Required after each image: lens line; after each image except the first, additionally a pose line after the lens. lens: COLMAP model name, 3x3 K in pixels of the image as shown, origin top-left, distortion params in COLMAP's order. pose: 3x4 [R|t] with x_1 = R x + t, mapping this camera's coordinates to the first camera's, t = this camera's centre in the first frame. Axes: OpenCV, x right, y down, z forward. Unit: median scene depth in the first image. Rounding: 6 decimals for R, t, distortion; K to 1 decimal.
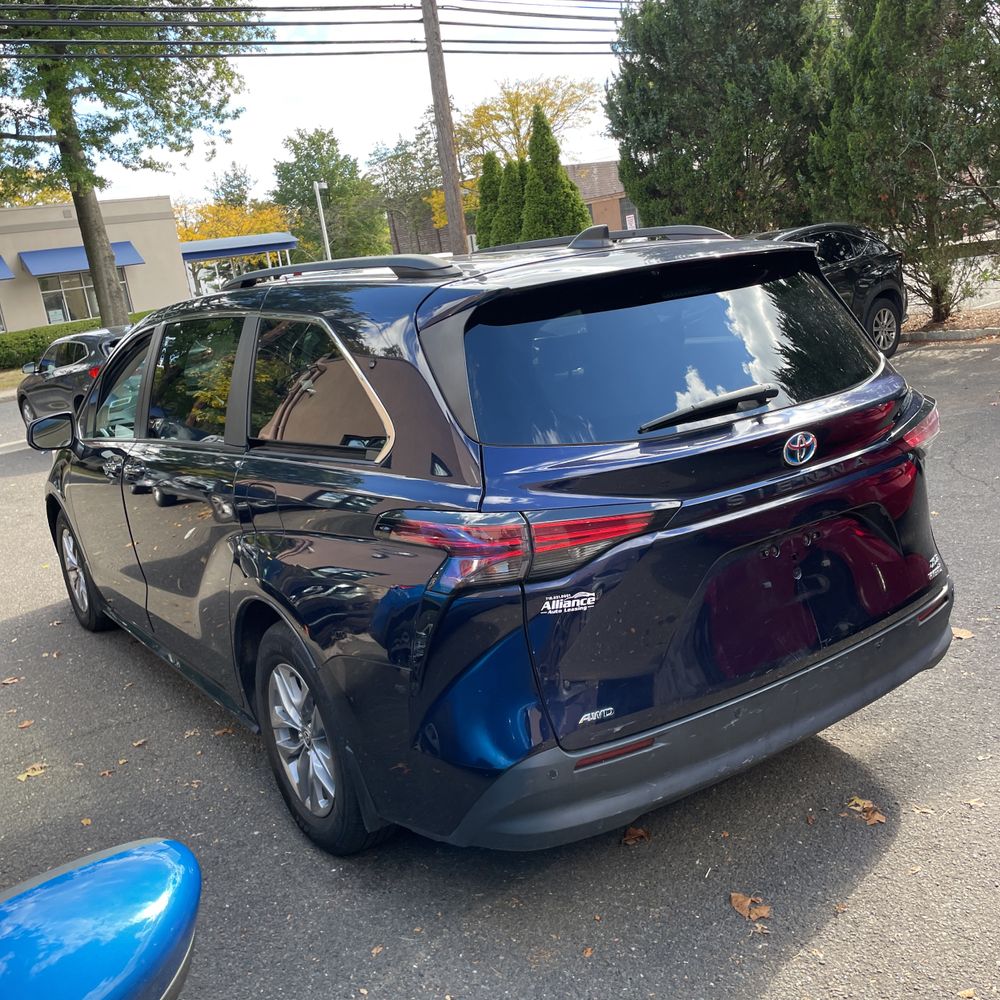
lens RADIAL K [[1027.0, 0, 500.0], [0, 1027.0, 500.0], [0, 0, 1]] dist [0.101574, -0.134368]
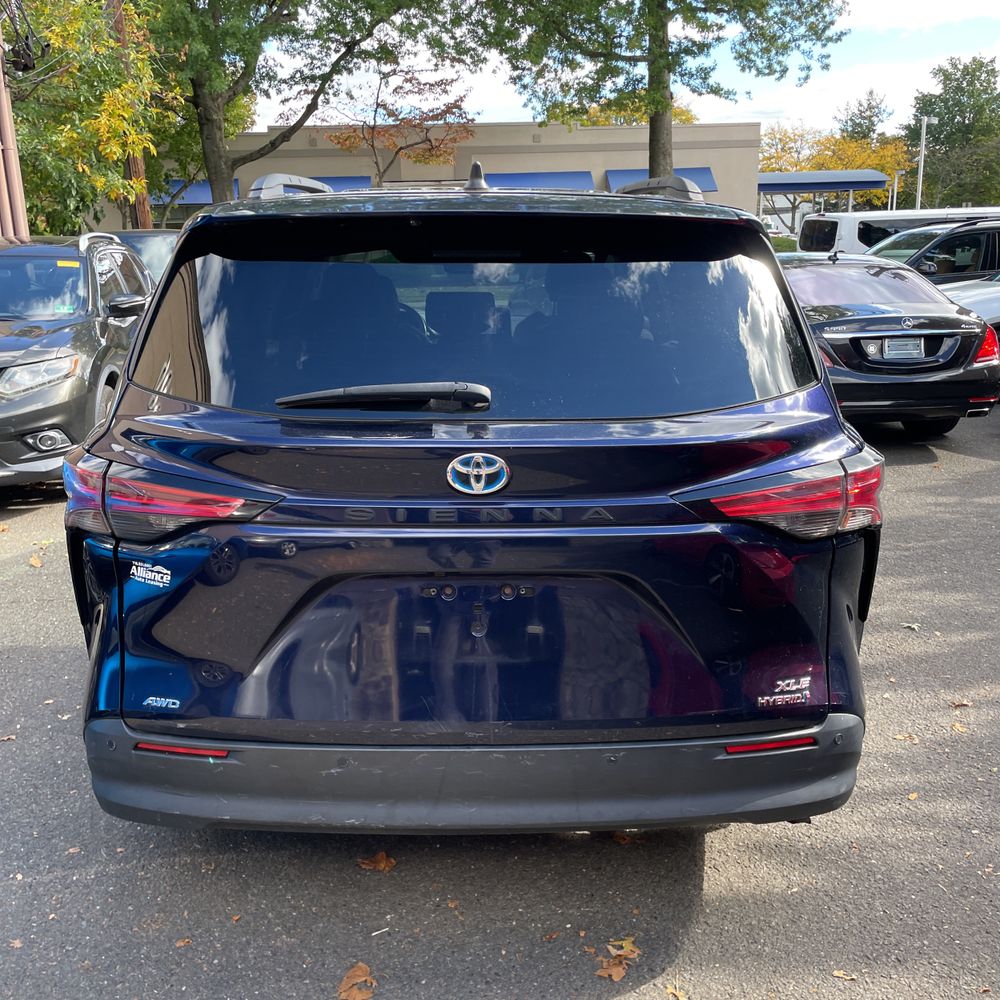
lens RADIAL K [[1032.5, 0, 481.8], [0, 1032.5, 515.5], [0, 0, 1]] dist [0.127300, -0.172896]
pose [[0.829898, 0.255634, -0.495904, 0.056942], [-0.219889, 0.966773, 0.130378, -0.010132], [0.512756, 0.000844, 0.858534, 0.027334]]
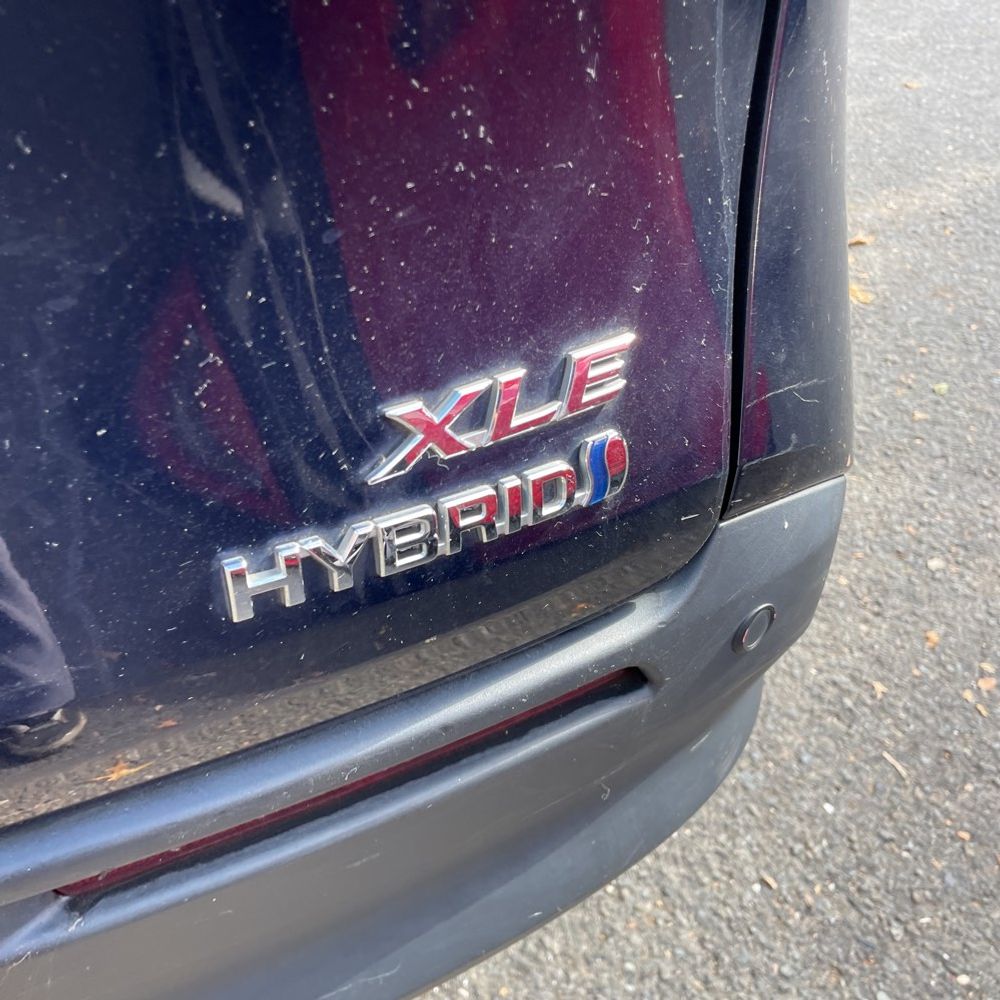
lens RADIAL K [[1027.0, 0, 500.0], [0, 1027.0, 500.0], [0, 0, 1]] dist [0.101574, -0.134368]
pose [[0.924020, 0.352475, -0.148151, 0.043462], [-0.242692, 0.840112, 0.485089, 0.002259], [0.295446, -0.412277, 0.861823, 0.092358]]
